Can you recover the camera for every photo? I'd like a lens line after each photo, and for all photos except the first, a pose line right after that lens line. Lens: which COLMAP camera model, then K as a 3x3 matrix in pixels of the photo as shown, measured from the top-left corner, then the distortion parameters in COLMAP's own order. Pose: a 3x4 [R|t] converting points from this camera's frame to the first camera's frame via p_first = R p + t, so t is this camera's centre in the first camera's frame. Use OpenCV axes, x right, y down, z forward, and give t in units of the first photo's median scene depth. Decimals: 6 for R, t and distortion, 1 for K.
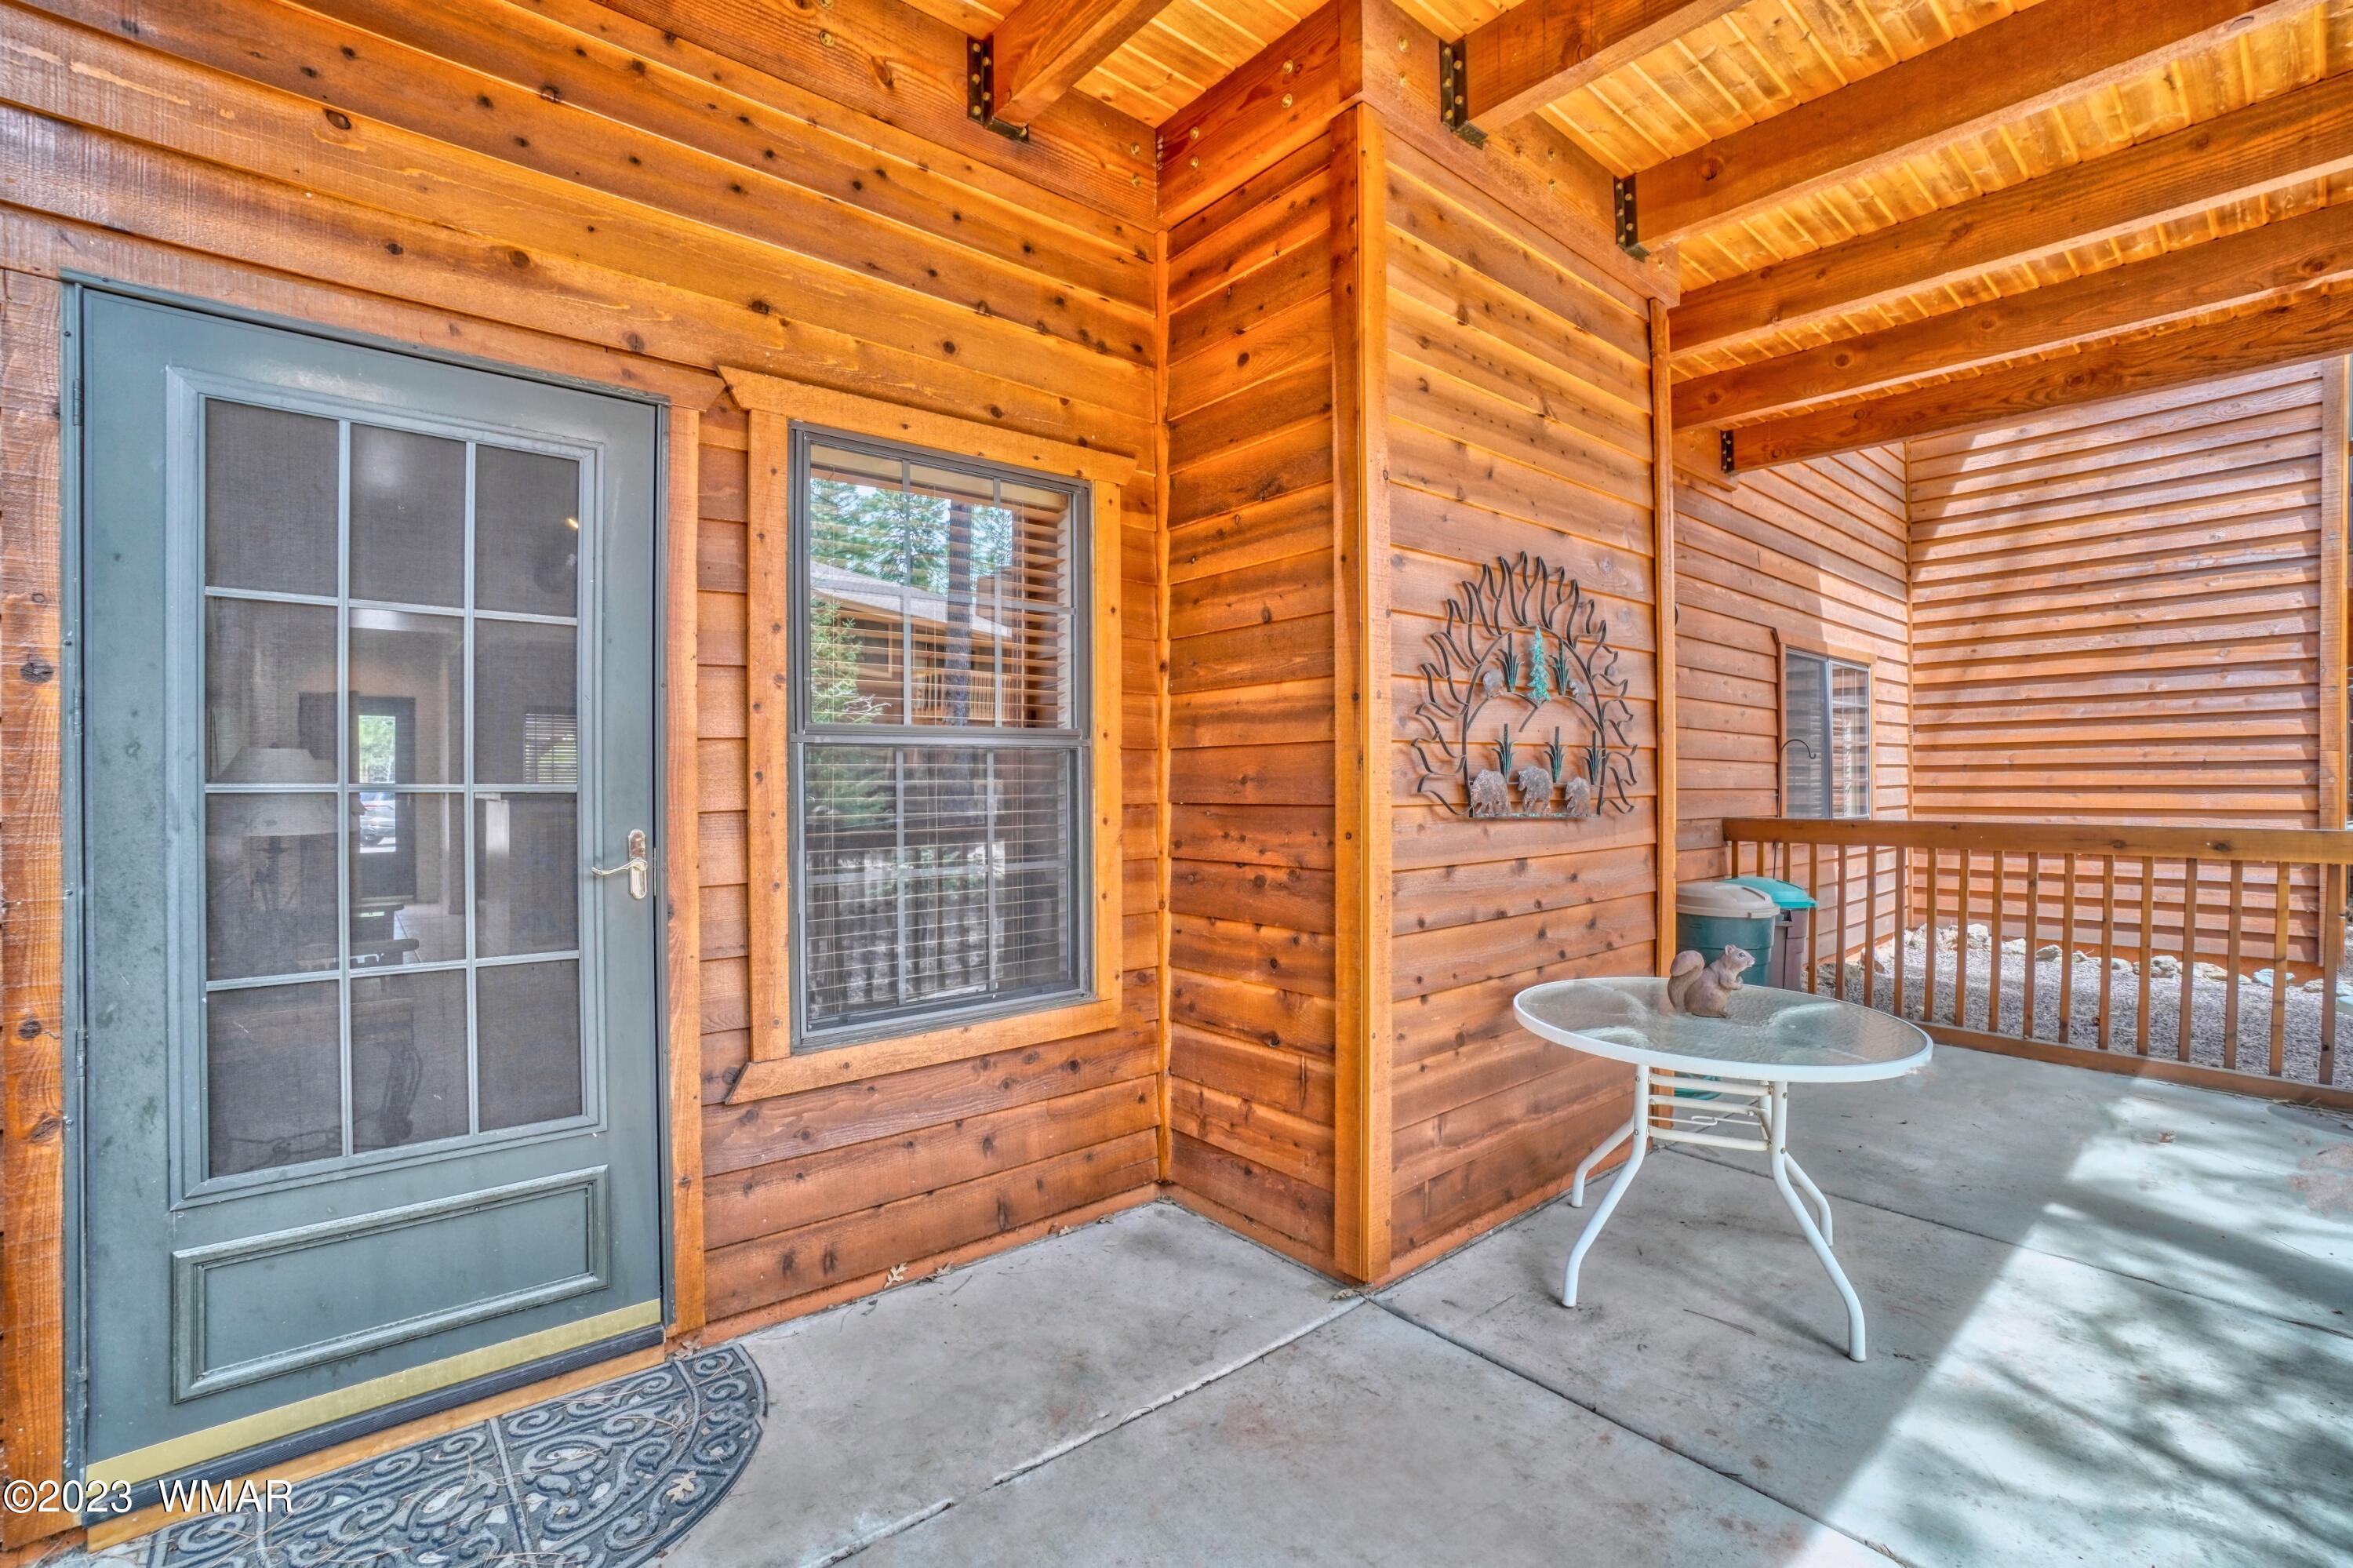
lens RADIAL K [[1035.4, 0, 1170.5], [0, 1035.4, 790.0], [0, 0, 1]] dist [-0.045739, 0.013245]
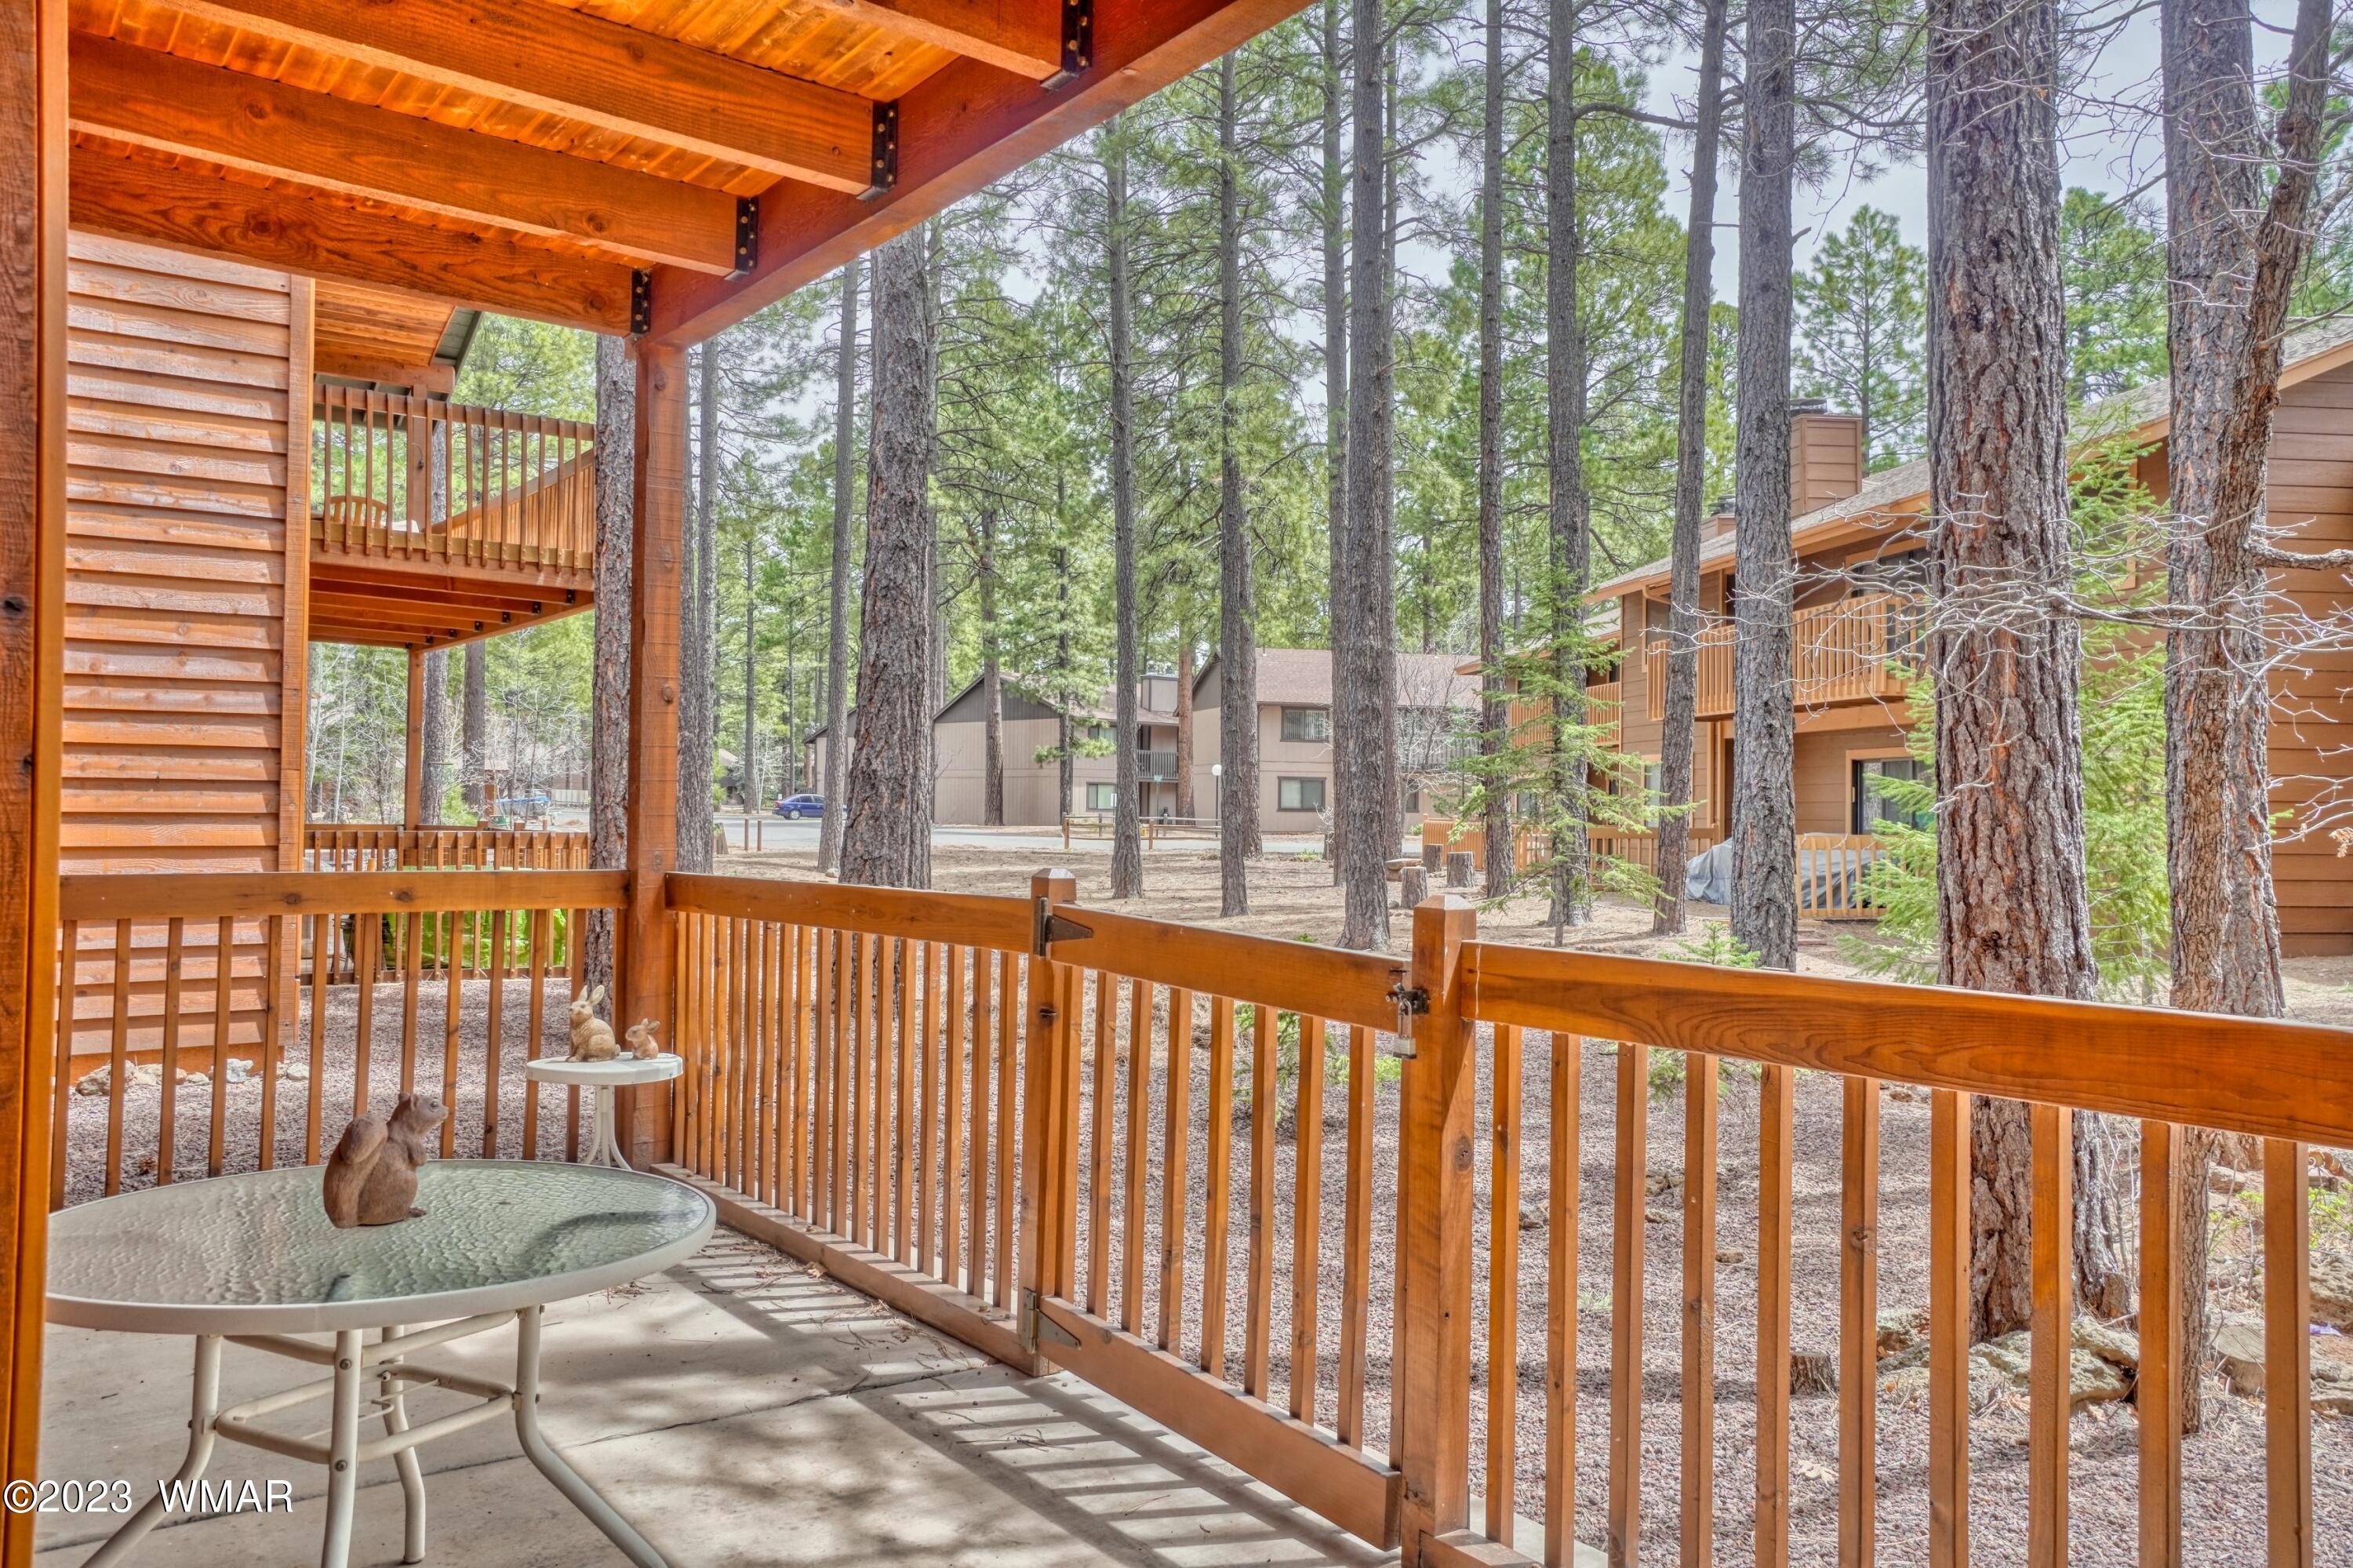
lens RADIAL K [[1776.8, 0, 1173.0], [0, 1776.8, 788.6], [0, 0, 1]] dist [0.041690, -0.011591]
pose [[0.059438, 0.020808, 0.998015, -0.383170], [-0.007859, 0.999761, -0.020376, -0.002333], [-0.998201, -0.006632, 0.059587, 0.399275]]
